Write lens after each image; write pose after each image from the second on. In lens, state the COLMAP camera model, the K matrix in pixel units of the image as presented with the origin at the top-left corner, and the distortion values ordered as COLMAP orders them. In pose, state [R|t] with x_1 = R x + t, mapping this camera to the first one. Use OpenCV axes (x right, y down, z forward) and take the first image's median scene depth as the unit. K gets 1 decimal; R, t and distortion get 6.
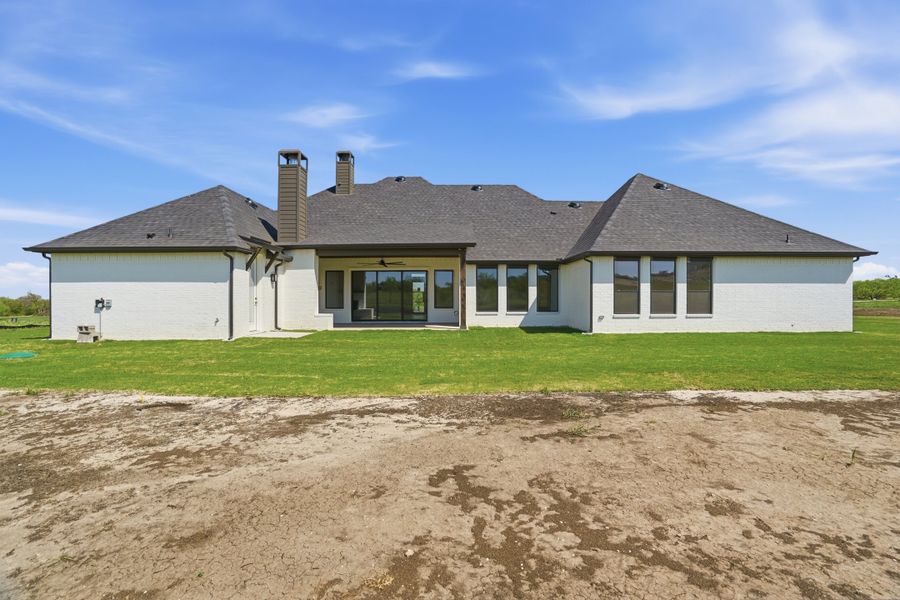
lens RADIAL K [[422.8, 0, 450.3], [0, 422.8, 303.0], [0, 0, 1]] dist [-0.033831, 0.010077]
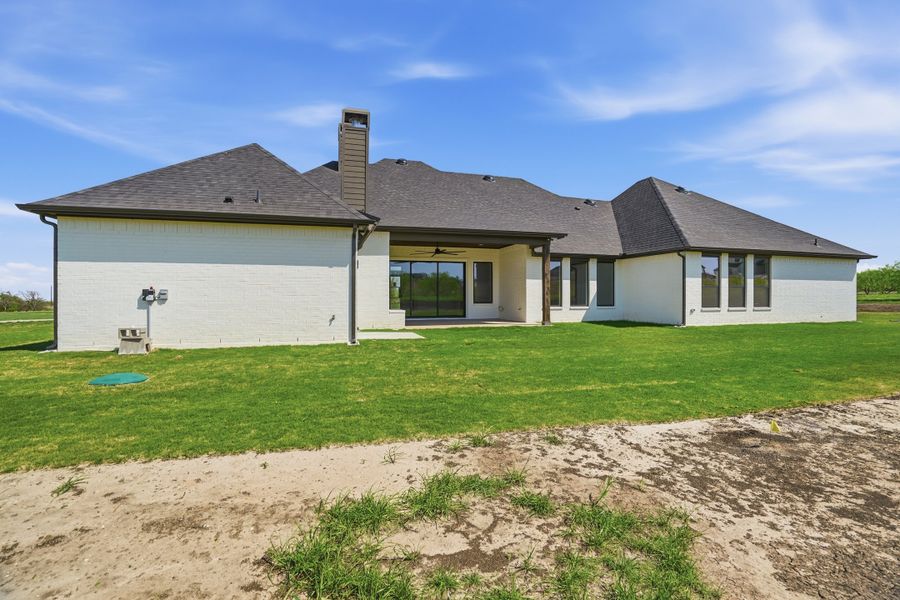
lens RADIAL K [[422.8, 0, 451.3], [0, 422.8, 295.0], [0, 0, 1]] dist [-0.033831, 0.010077]
pose [[0.956677, 0.003891, 0.291125, -0.486899], [-0.000248, 0.999921, -0.012549, 0.008227], [-0.291151, 0.011933, 0.956603, 0.182512]]
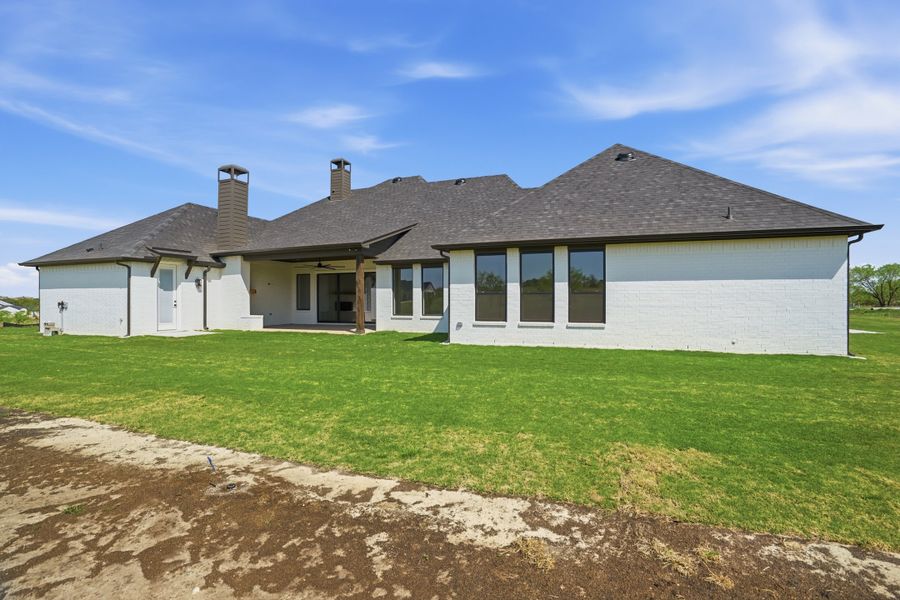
lens RADIAL K [[422.8, 0, 450.1], [0, 422.8, 306.0], [0, 0, 1]] dist [-0.033831, 0.010077]
pose [[0.934321, 0.005030, -0.356397, 0.612907], [-0.003084, 0.999977, 0.006027, -0.007010], [0.356419, -0.004532, 0.934315, 0.203905]]
